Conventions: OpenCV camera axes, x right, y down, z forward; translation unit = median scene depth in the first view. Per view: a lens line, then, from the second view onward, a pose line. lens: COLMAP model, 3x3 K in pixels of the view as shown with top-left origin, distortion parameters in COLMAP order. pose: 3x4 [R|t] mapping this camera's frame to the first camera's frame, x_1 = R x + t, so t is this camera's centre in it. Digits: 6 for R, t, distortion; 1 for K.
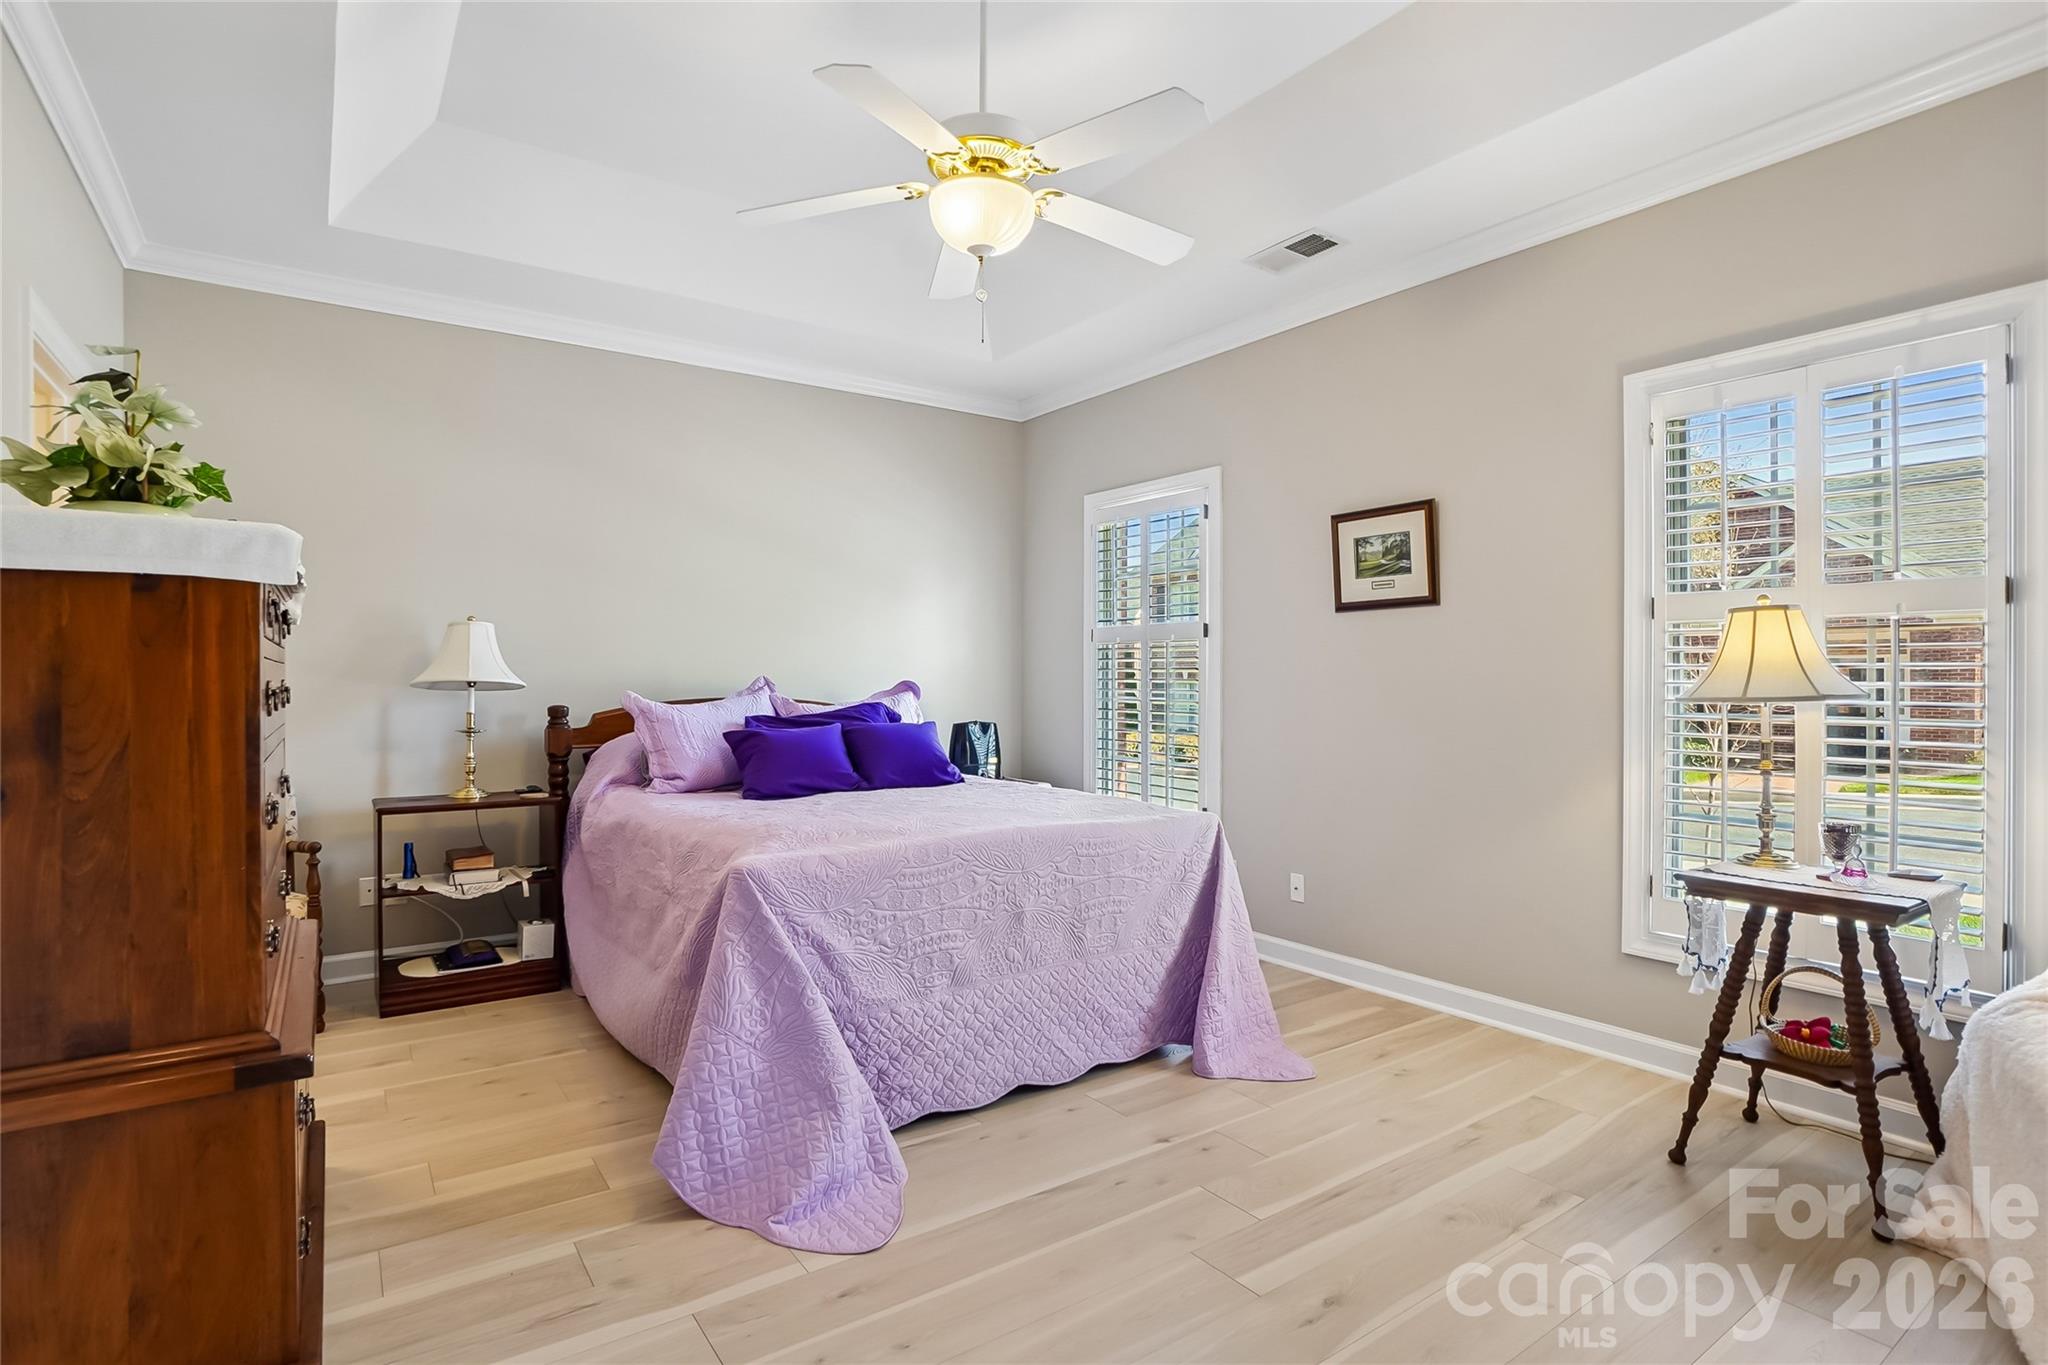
lens RADIAL K [[985.2, 0, 1024.0], [0, 985.2, 682.5], [0, 0, 1]] dist [-0.000720, 0.000168]
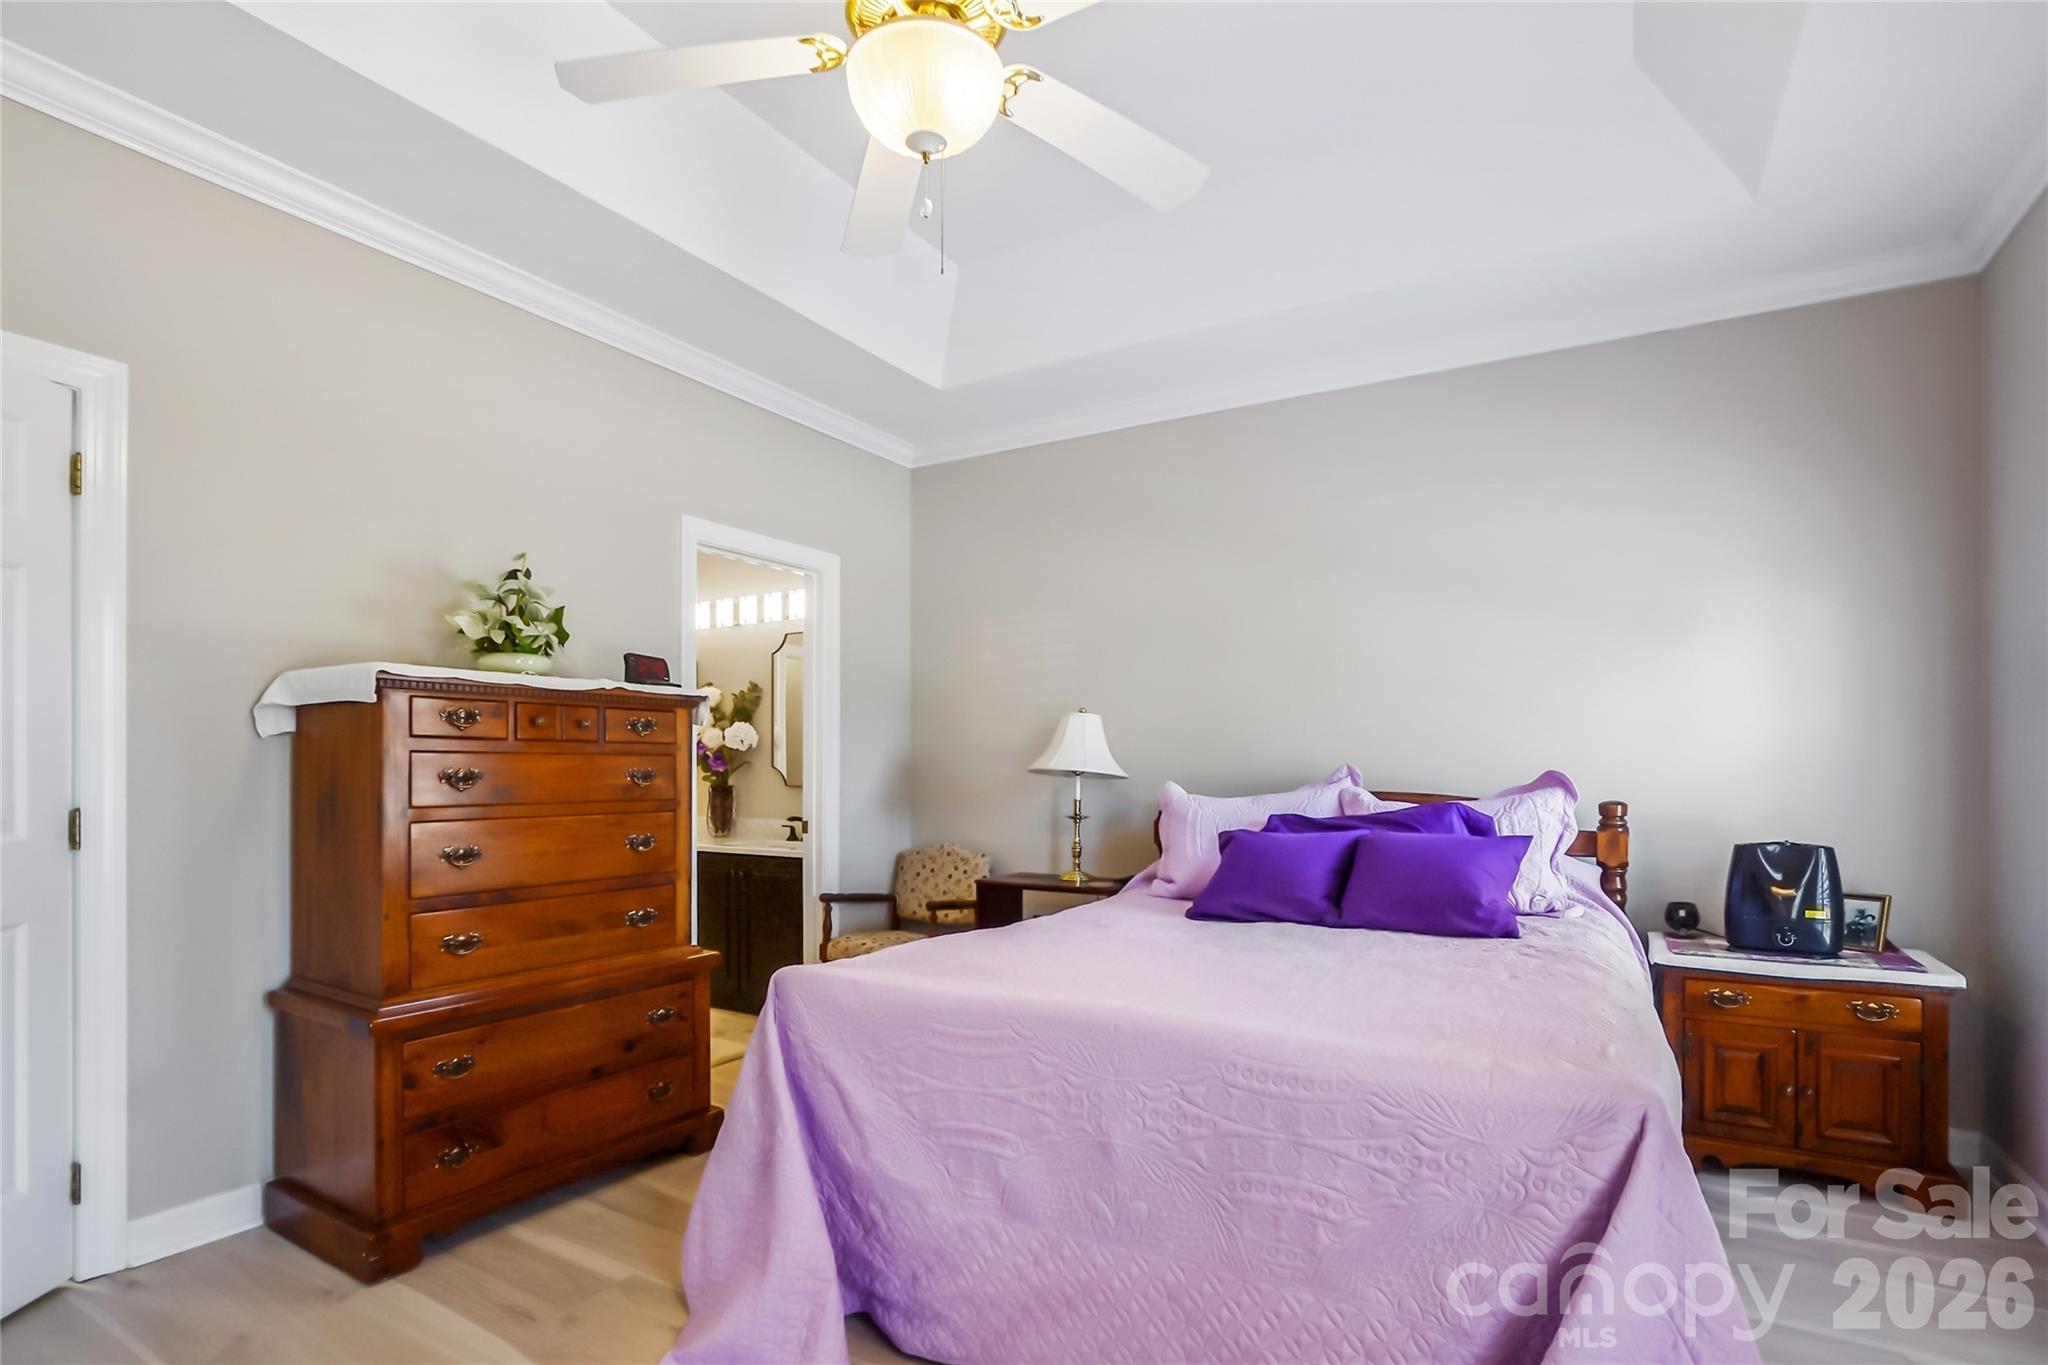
lens RADIAL K [[1019.6, 0, 1022.7], [0, 1019.6, 777.3], [0, 0, 1]] dist [-0.020935, 0.000244]
pose [[0.398755, 0.007031, -0.917031, 0.524346], [-0.001807, 0.999975, 0.006881, -0.001698], [0.917056, -0.001087, 0.398758, 0.648008]]
